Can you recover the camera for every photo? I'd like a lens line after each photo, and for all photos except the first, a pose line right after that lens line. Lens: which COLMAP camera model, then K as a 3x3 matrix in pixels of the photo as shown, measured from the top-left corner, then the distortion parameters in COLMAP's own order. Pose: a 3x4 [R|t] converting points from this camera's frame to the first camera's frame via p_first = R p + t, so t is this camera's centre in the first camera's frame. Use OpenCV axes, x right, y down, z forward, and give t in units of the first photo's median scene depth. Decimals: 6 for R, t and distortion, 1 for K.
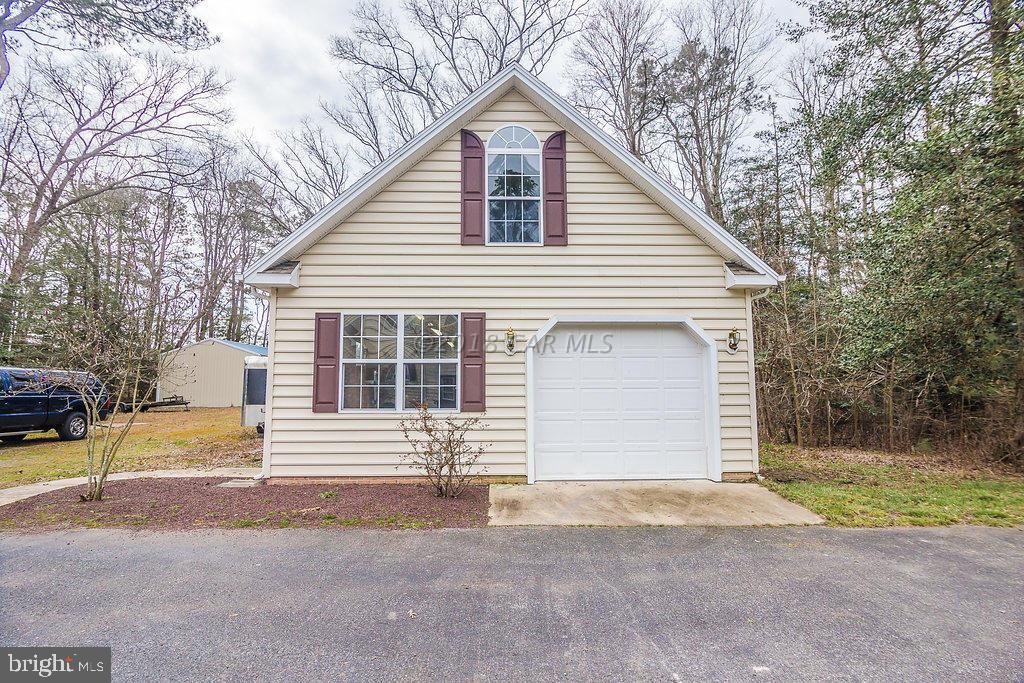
lens RADIAL K [[497.3, 0, 512.0], [0, 497.3, 341.5], [0, 0, 1]] dist [-0.017645, -0.001002]
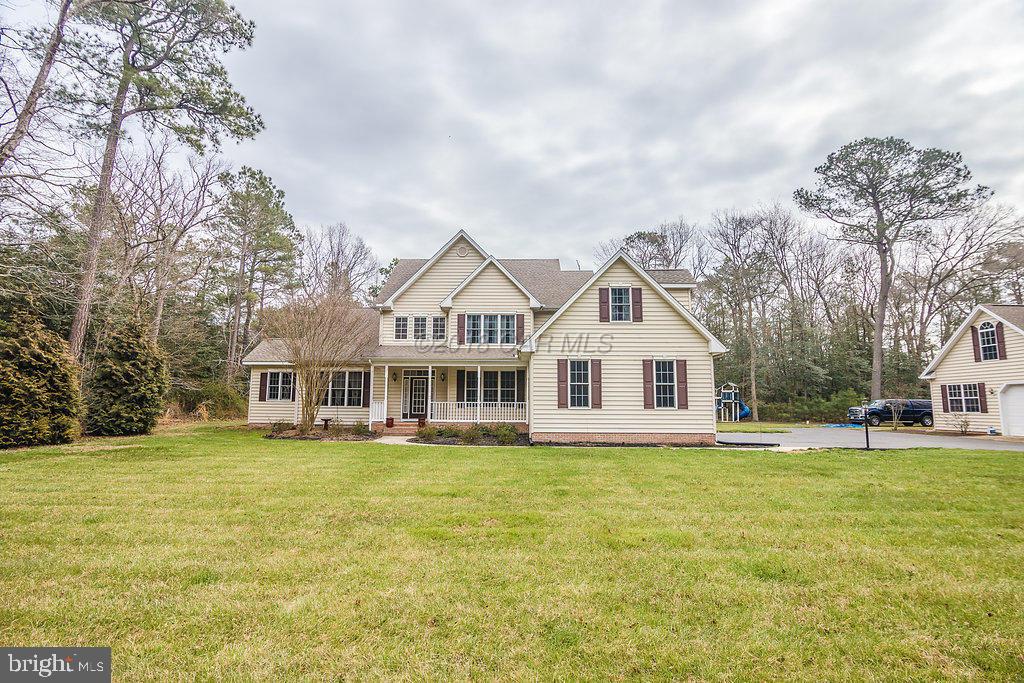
lens RADIAL K [[497.3, 0, 512.0], [0, 497.3, 341.5], [0, 0, 1]] dist [-0.017645, -0.001002]
pose [[-0.017066, -0.126957, -0.991761, 3.220311], [0.077668, 0.988740, -0.127907, -0.155939], [0.996833, -0.079211, -0.007013, -2.048070]]
